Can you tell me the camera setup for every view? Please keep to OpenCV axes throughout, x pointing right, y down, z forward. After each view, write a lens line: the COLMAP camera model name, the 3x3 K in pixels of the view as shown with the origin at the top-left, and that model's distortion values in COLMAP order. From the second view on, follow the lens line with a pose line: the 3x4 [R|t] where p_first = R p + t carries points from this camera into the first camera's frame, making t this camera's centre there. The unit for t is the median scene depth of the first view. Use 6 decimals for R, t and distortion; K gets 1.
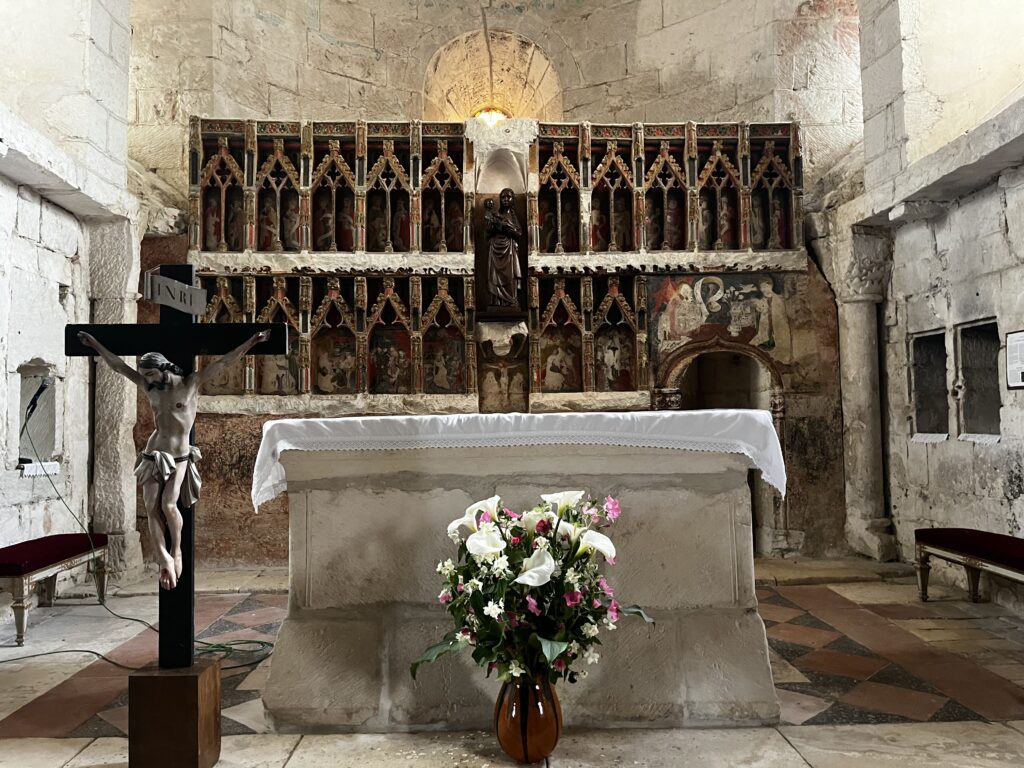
lens RADIAL K [[773.2, 0, 514.9], [0, 773.2, 379.2], [0, 0, 1]] dist [0.056117, -0.000832]
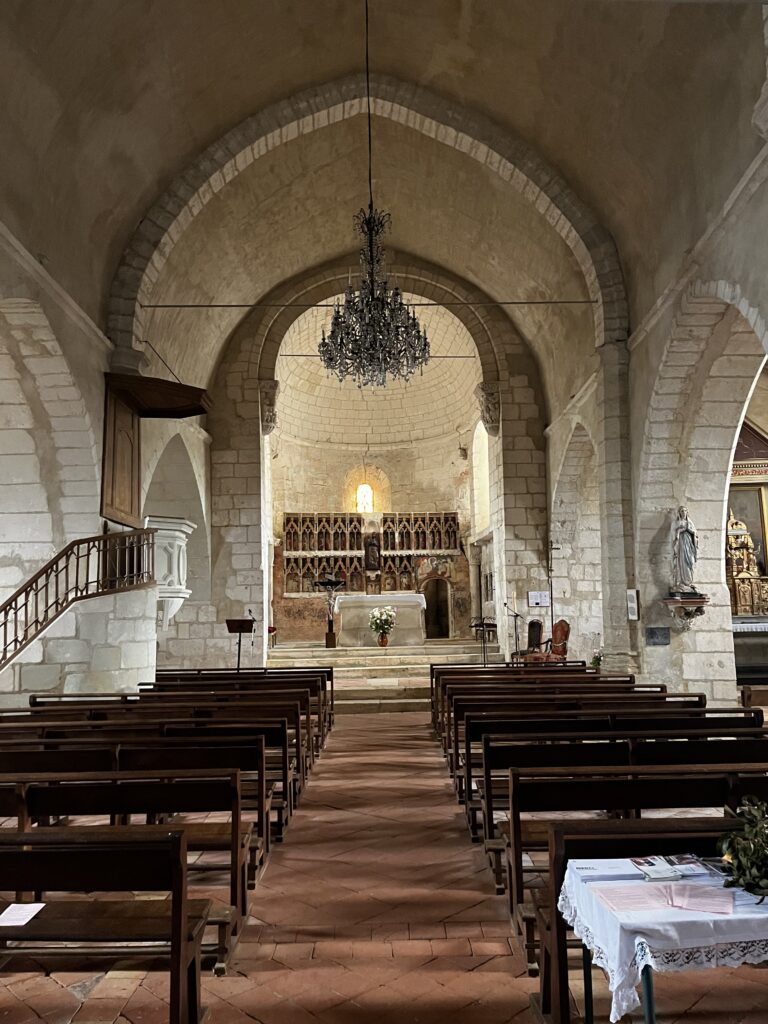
lens RADIAL K [[773.2, 0, 385.1], [0, 773.2, 510.4], [0, 0, 1]] dist [0.056117, -0.000832]
pose [[0.999318, -0.003041, 0.036801, -0.087564], [0.006138, 0.996419, -0.084334, -0.049527], [-0.036413, 0.084502, 0.995758, -2.444179]]
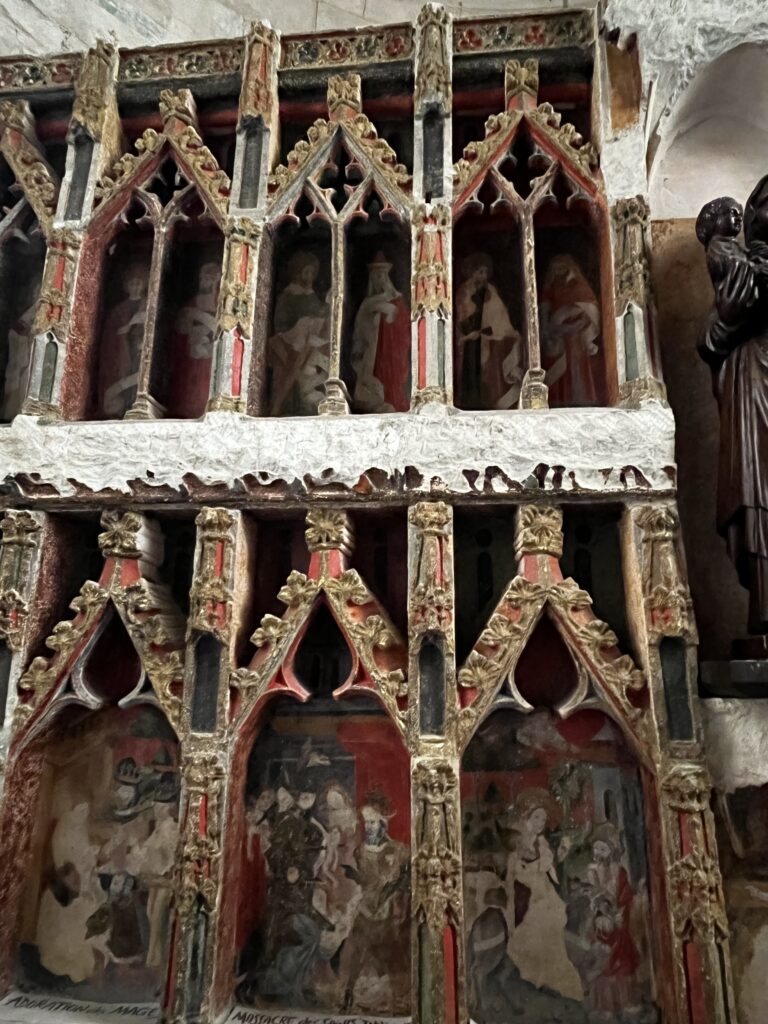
lens RADIAL K [[660.6, 0, 393.6], [0, 660.6, 509.9], [0, 0, 1]] dist [-0.003533, -0.000041]
pose [[0.989300, -0.016504, -0.144961, -0.108780], [-0.012405, 0.980468, -0.196285, -0.087778], [0.145369, 0.195983, 0.969772, 0.785772]]
